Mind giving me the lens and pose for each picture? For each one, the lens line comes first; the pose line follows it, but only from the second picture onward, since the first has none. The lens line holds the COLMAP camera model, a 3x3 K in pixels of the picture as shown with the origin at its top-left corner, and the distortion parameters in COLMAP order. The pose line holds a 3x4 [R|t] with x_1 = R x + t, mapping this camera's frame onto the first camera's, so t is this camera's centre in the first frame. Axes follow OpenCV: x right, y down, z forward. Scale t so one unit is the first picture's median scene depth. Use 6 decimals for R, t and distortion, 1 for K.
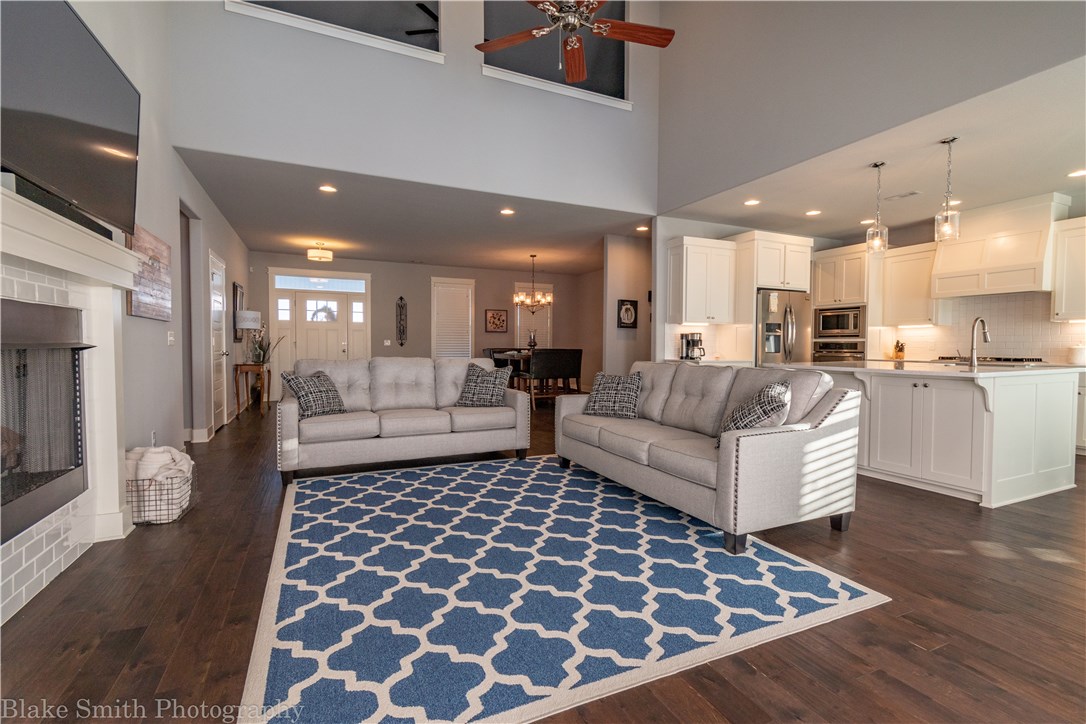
lens RADIAL K [[494.7, 0, 547.8], [0, 494.7, 361.2], [0, 0, 1]] dist [0.003299, -0.000440]
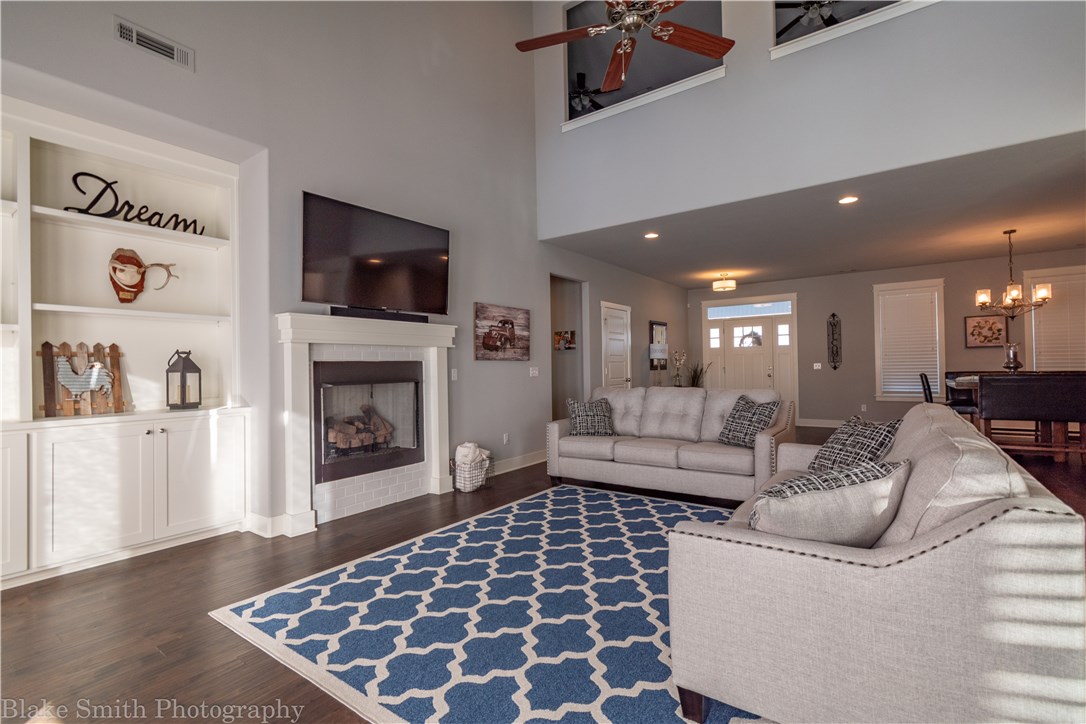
lens RADIAL K [[492.9, 0, 547.8], [0, 492.9, 361.6], [0, 0, 1]] dist [0.003215, -0.000861]
pose [[0.491750, -0.024573, -0.870390, 0.457478], [-0.008121, 0.999429, -0.032804, -0.025192], [0.870699, 0.023200, 0.491269, 0.275859]]
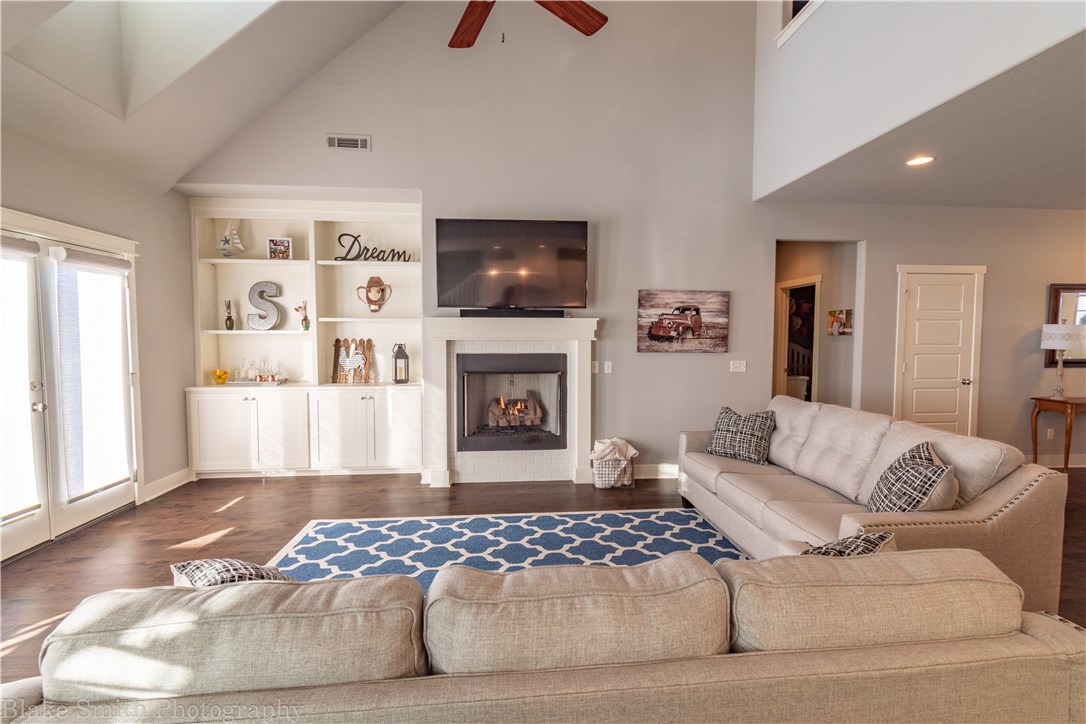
lens RADIAL K [[492.9, 0, 547.8], [0, 492.9, 361.6], [0, 0, 1]] dist [0.003215, -0.000861]
pose [[-0.332667, 0.043210, -0.942054, 0.452629], [-0.034785, 0.997708, 0.058046, -0.096031], [0.942403, 0.052080, -0.330401, 0.831417]]
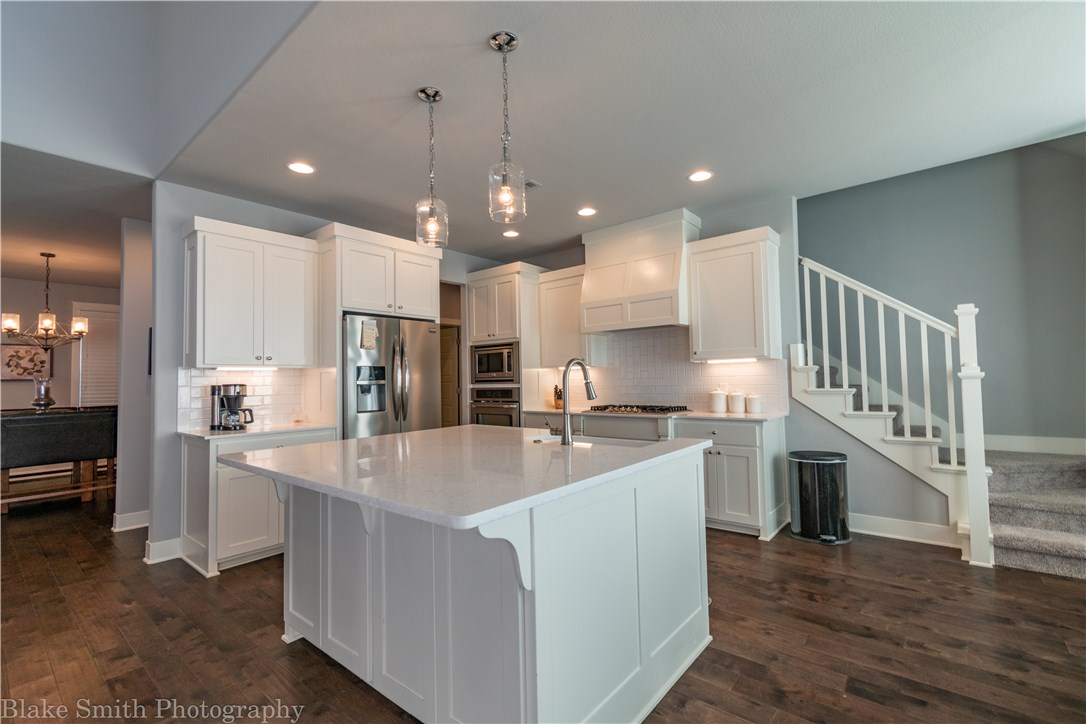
lens RADIAL K [[480.0, 0, 551.9], [0, 480.0, 361.4], [0, 0, 1]] dist [-0.000596, -0.000758]
pose [[0.899944, -0.006143, 0.435962, 0.514645], [0.039146, 0.997001, -0.066760, -0.041197], [-0.434245, 0.077146, 0.897485, 0.430310]]
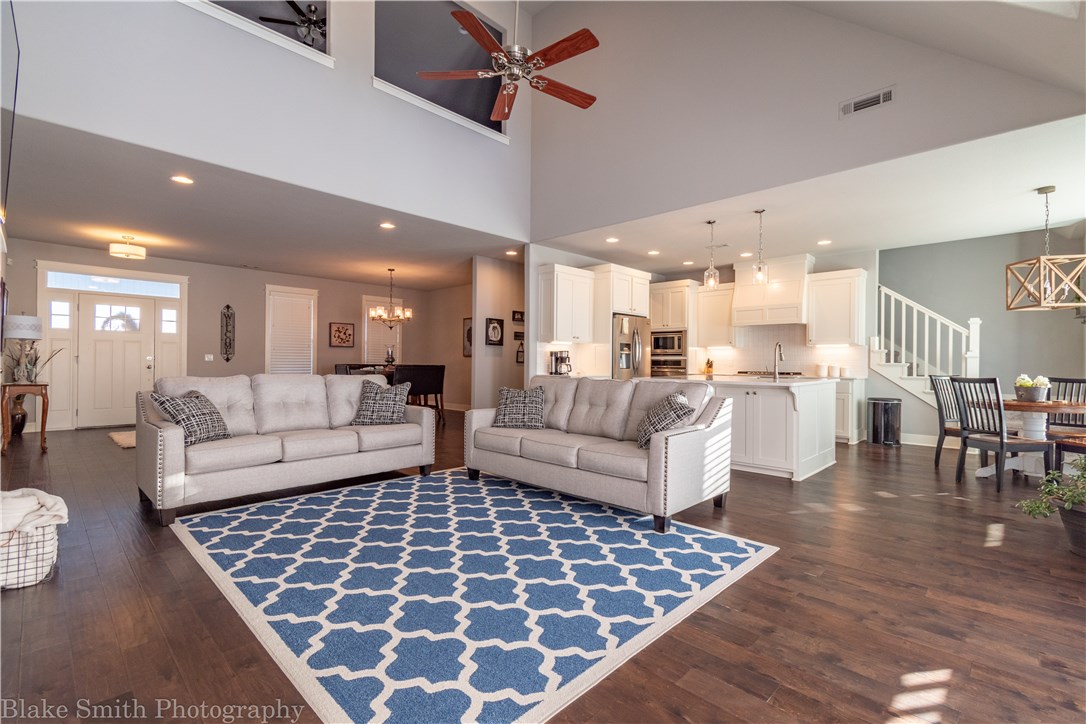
lens RADIAL K [[492.9, 0, 547.8], [0, 492.9, 361.6], [0, 0, 1]] dist [0.003215, -0.000861]
pose [[0.932851, 0.003503, 0.360246, -0.176271], [0.007668, 0.999533, -0.029575, -0.000629], [-0.360182, 0.030351, 0.932388, -0.026317]]
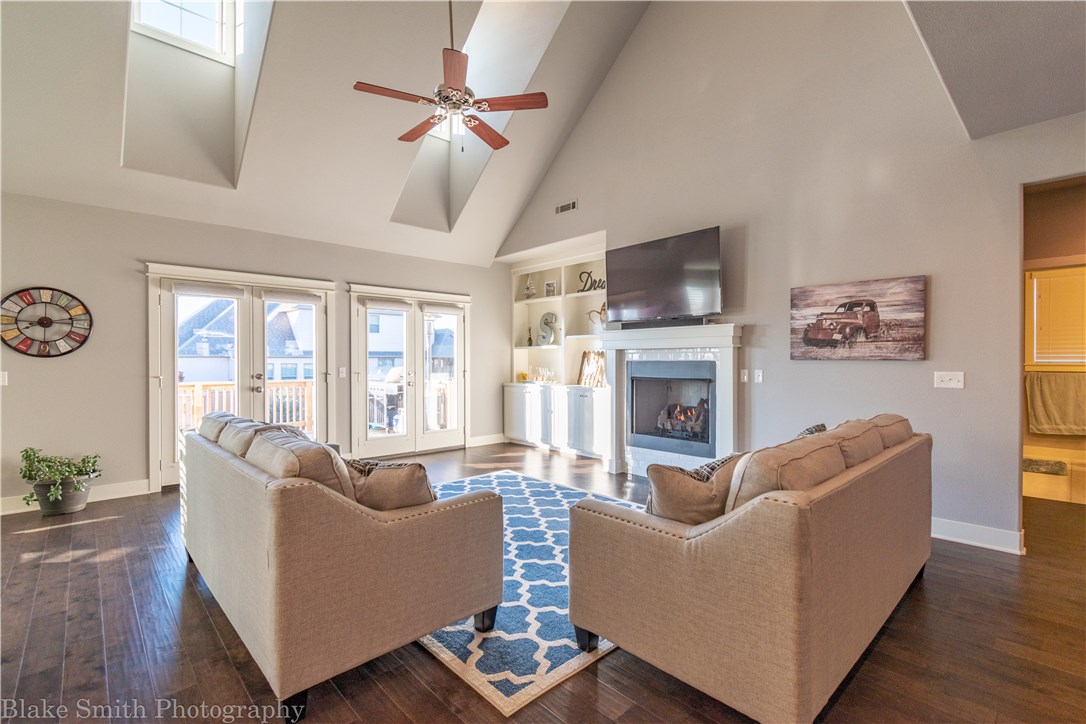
lens RADIAL K [[492.9, 0, 547.8], [0, 492.9, 361.6], [0, 0, 1]] dist [0.003215, -0.000861]
pose [[-0.950734, -0.002660, -0.309997, 0.120238], [-0.013450, 0.999376, 0.032673, -0.082500], [0.309717, 0.035232, -0.950176, 1.368553]]
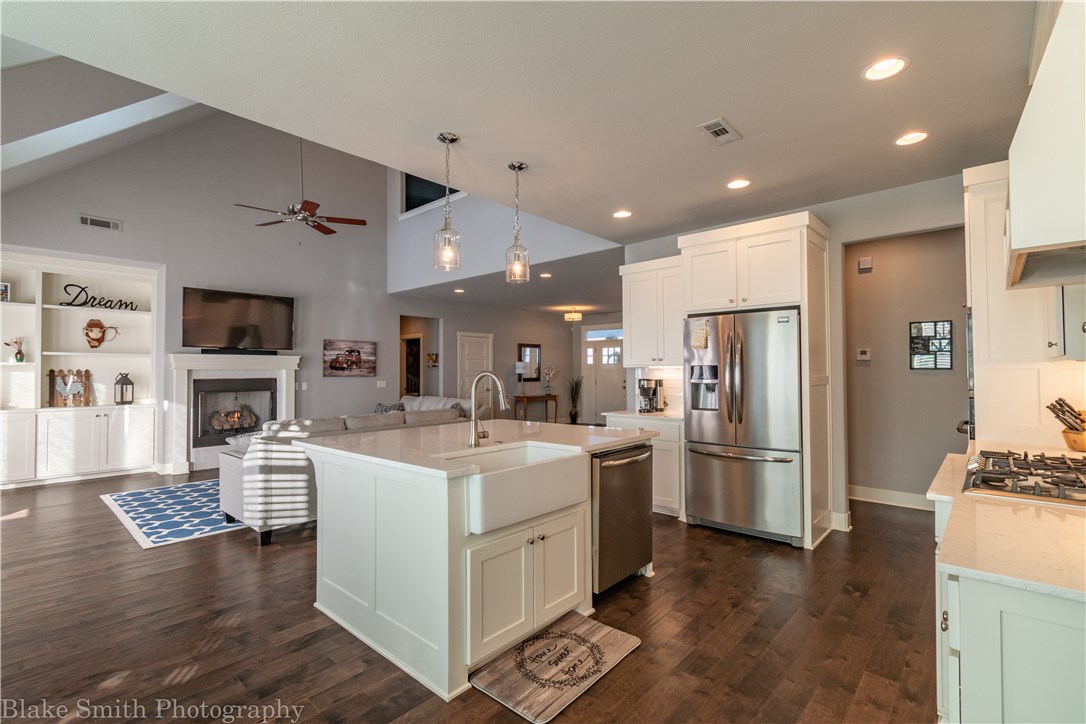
lens RADIAL K [[492.9, 0, 547.8], [0, 492.9, 361.6], [0, 0, 1]] dist [0.003215, -0.000861]
pose [[0.394634, -0.026504, -0.918456, 1.280674], [-0.022675, 0.998999, -0.038571, -0.067118], [0.918558, 0.036047, 0.393638, 0.708583]]
